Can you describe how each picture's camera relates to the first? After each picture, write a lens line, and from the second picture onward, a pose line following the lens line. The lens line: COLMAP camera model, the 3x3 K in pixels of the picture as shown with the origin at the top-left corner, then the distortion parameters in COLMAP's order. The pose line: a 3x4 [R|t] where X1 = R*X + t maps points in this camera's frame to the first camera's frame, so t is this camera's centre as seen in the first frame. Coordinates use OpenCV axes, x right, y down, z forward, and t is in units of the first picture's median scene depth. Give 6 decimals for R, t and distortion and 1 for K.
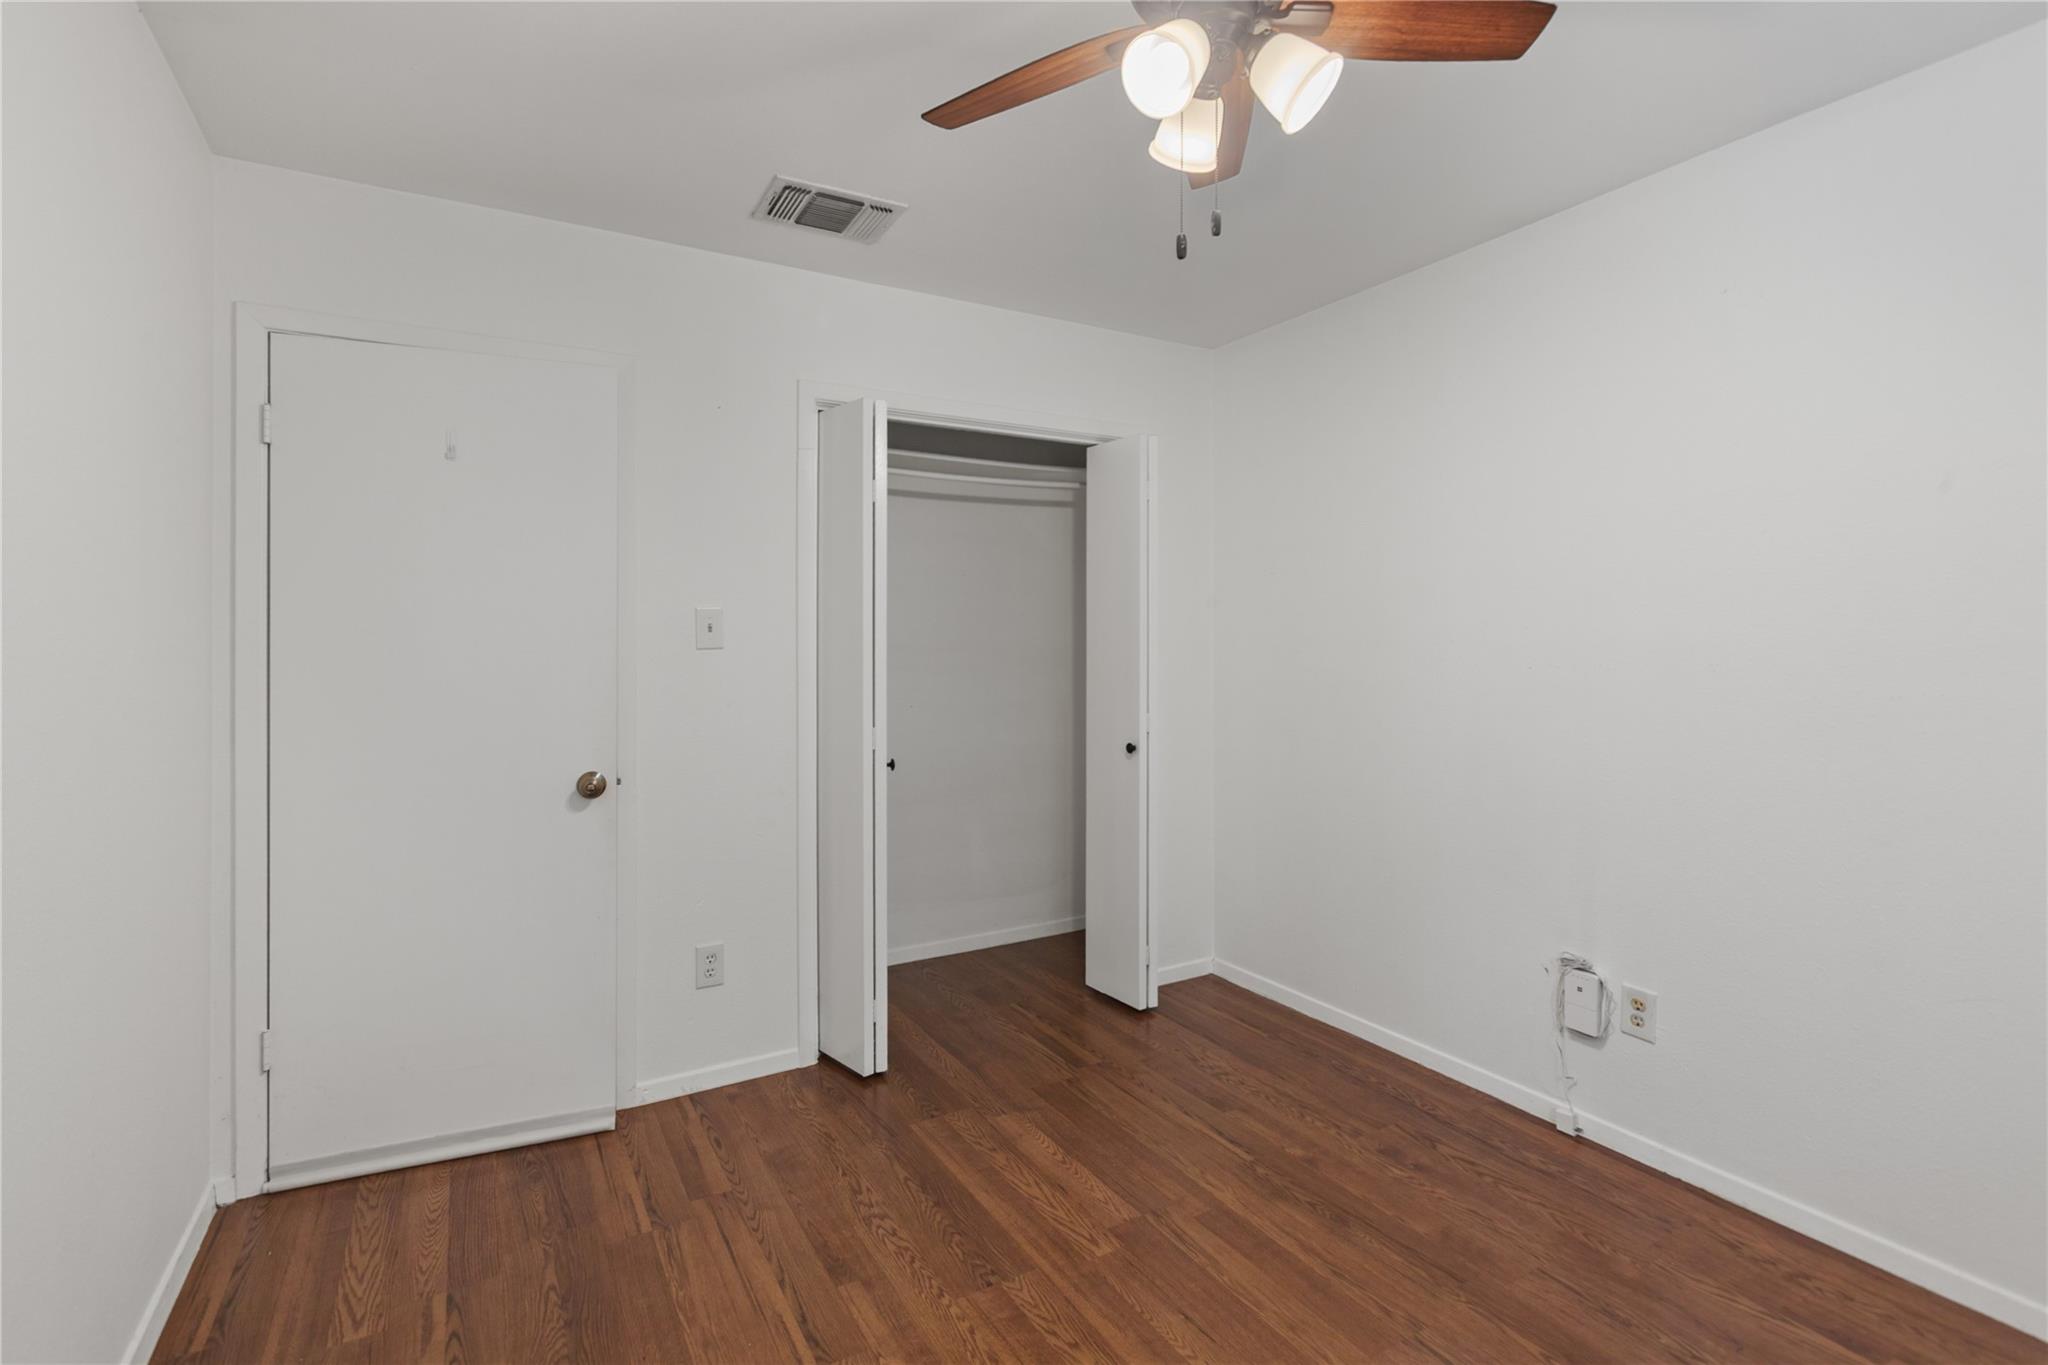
lens RADIAL K [[963.8, 0, 1021.7], [0, 963.8, 655.4], [0, 0, 1]] dist [0.001330, -0.000016]
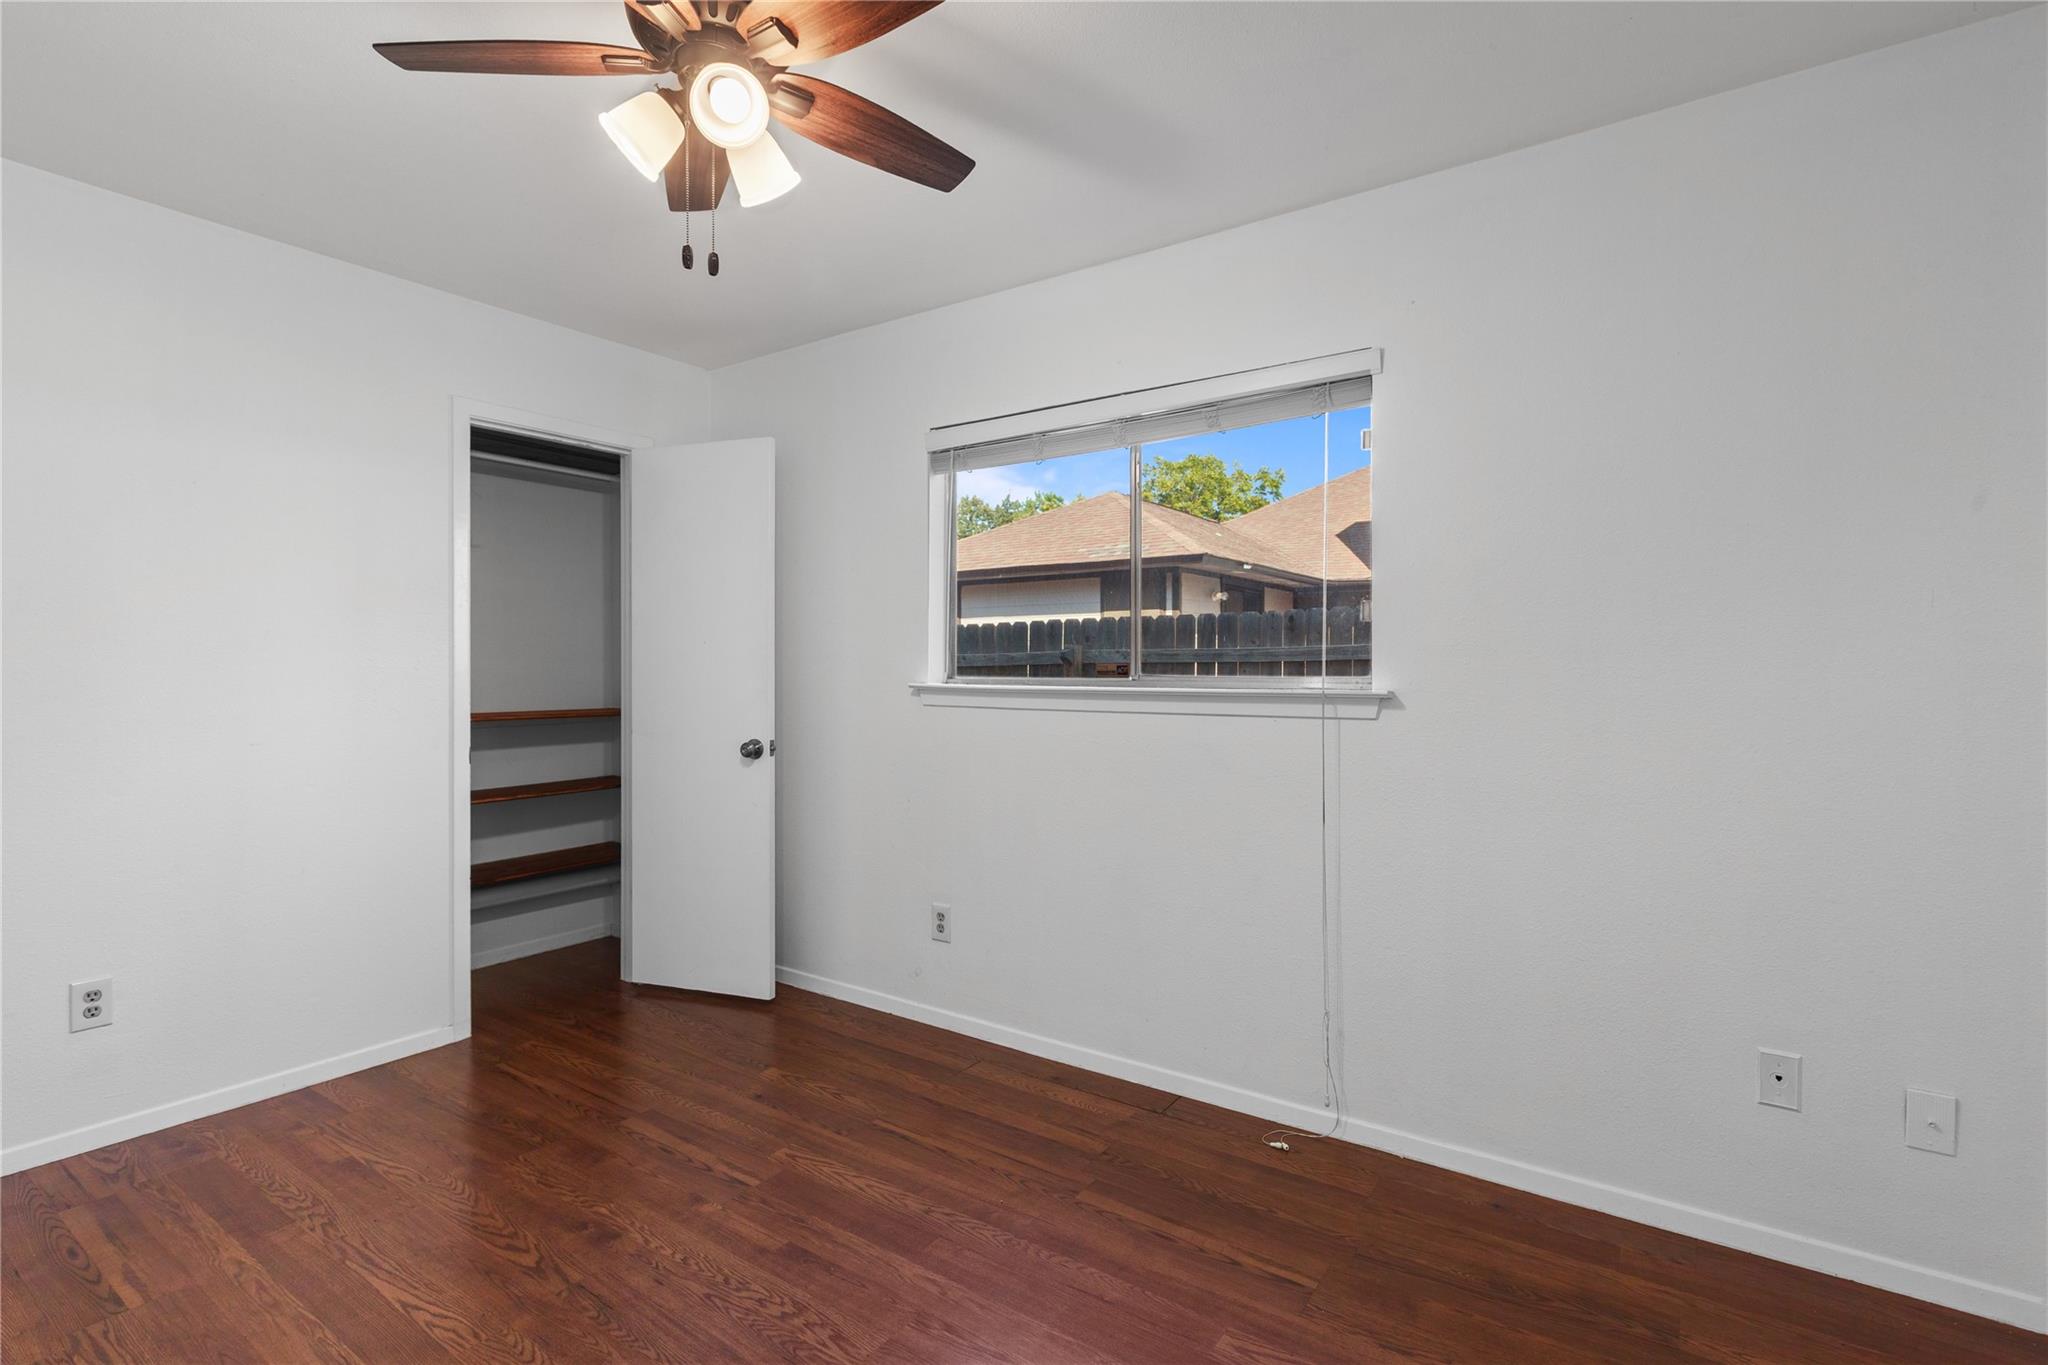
lens RADIAL K [[963.8, 0, 1021.7], [0, 963.8, 655.4], [0, 0, 1]] dist [0.001330, -0.000016]
pose [[-0.907219, -0.012243, -0.420481, 0.030291], [-0.008100, 0.999899, -0.011636, 0.018597], [0.420581, -0.007151, -0.907227, 1.999195]]
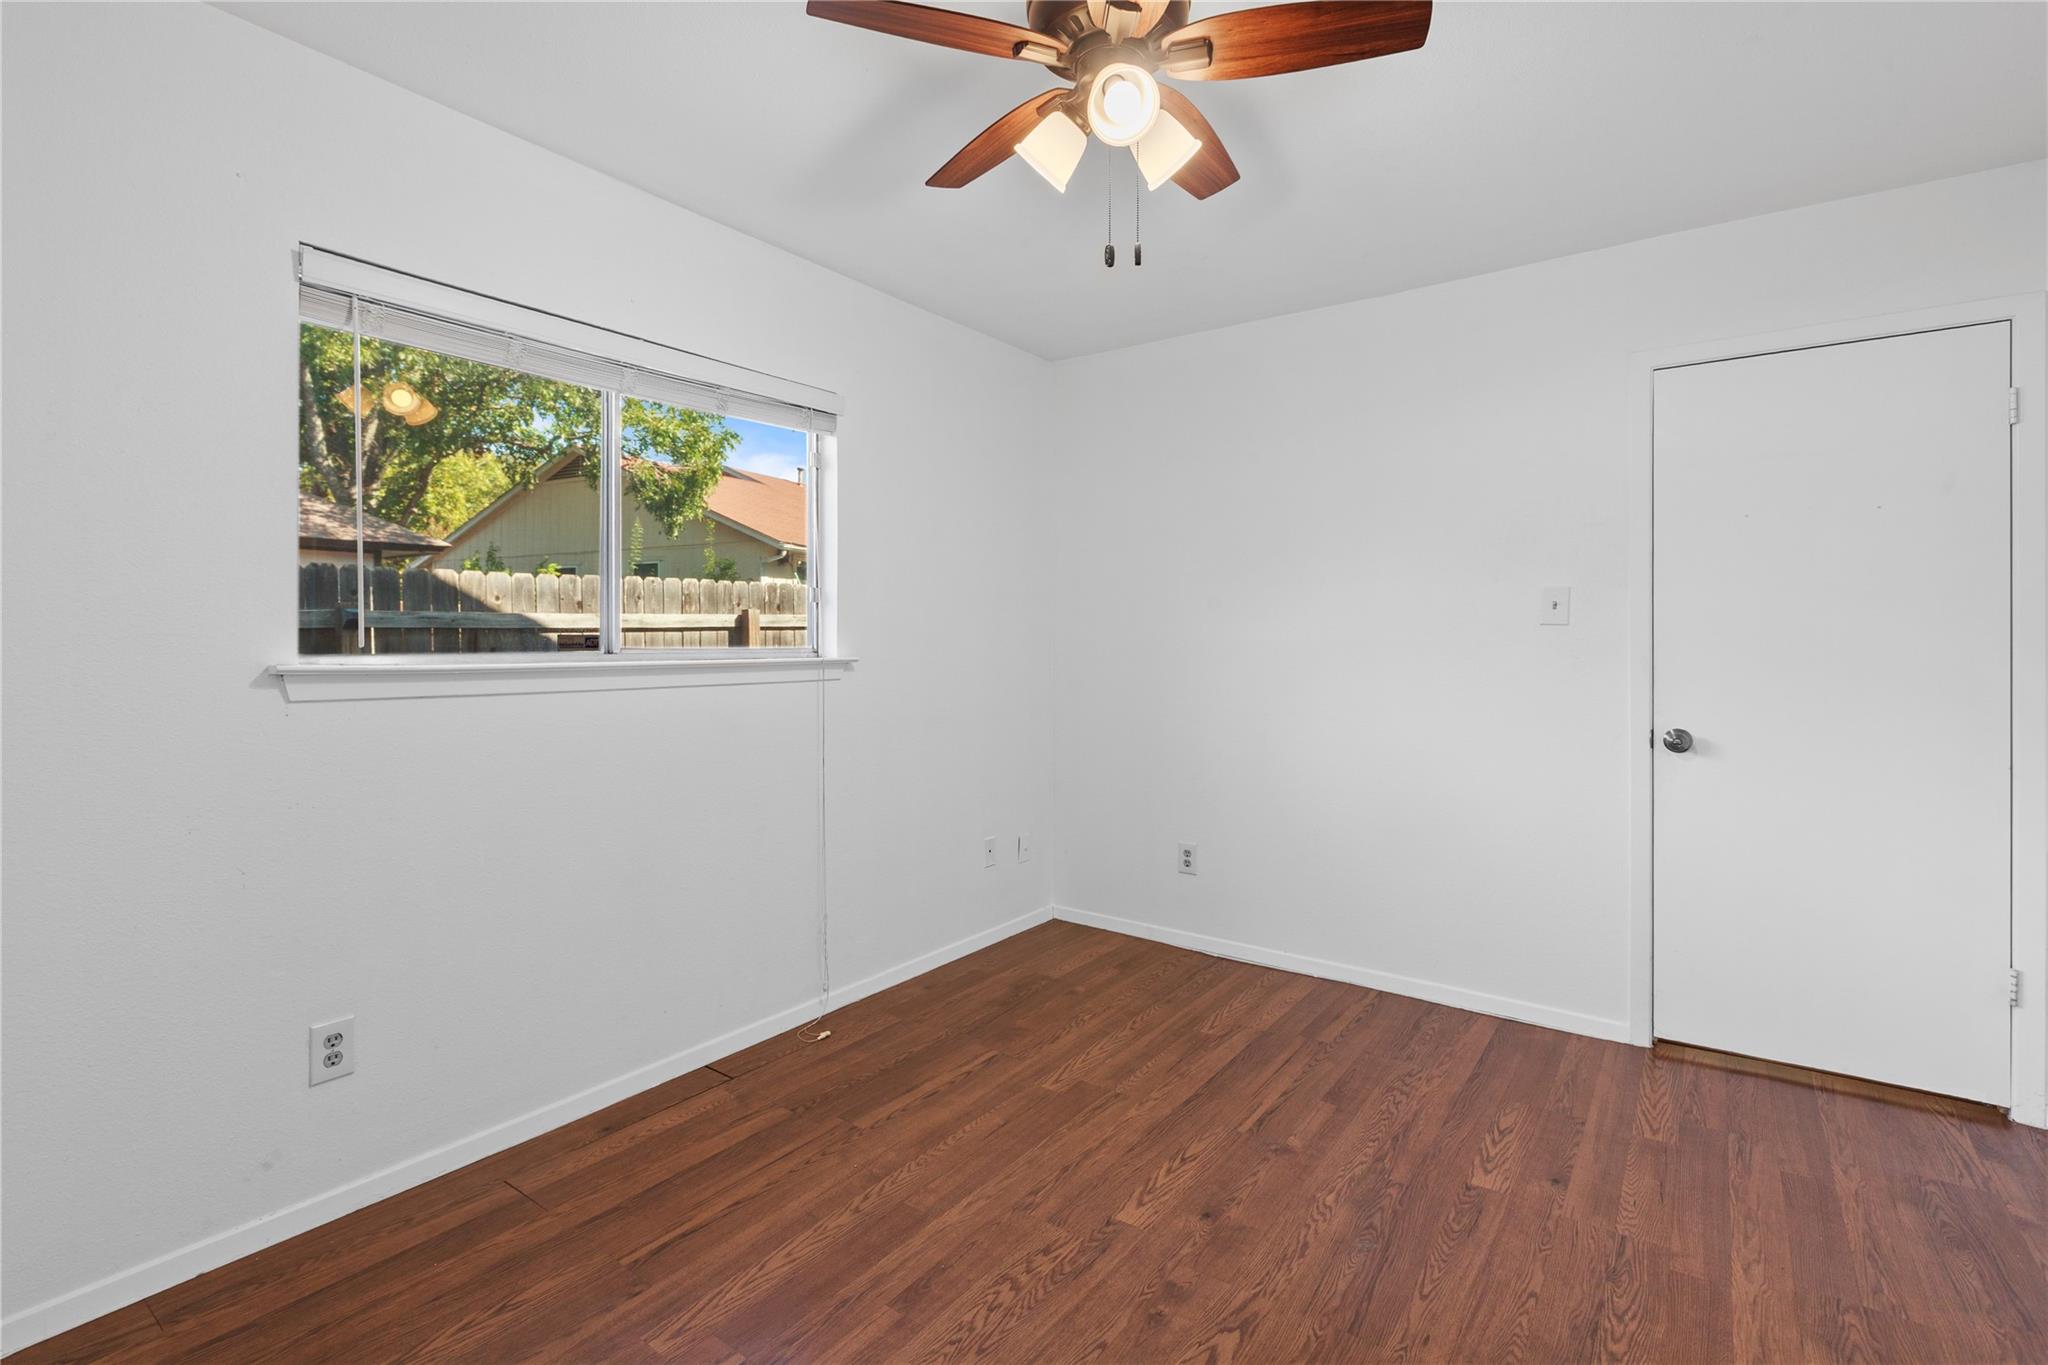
lens RADIAL K [[963.8, 0, 1021.7], [0, 963.8, 655.4], [0, 0, 1]] dist [0.001330, -0.000016]
pose [[0.412703, 0.007319, -0.910836, 0.664994], [-0.003951, 0.999973, 0.006245, 0.031125], [0.910857, 0.001021, 0.412721, 0.712309]]
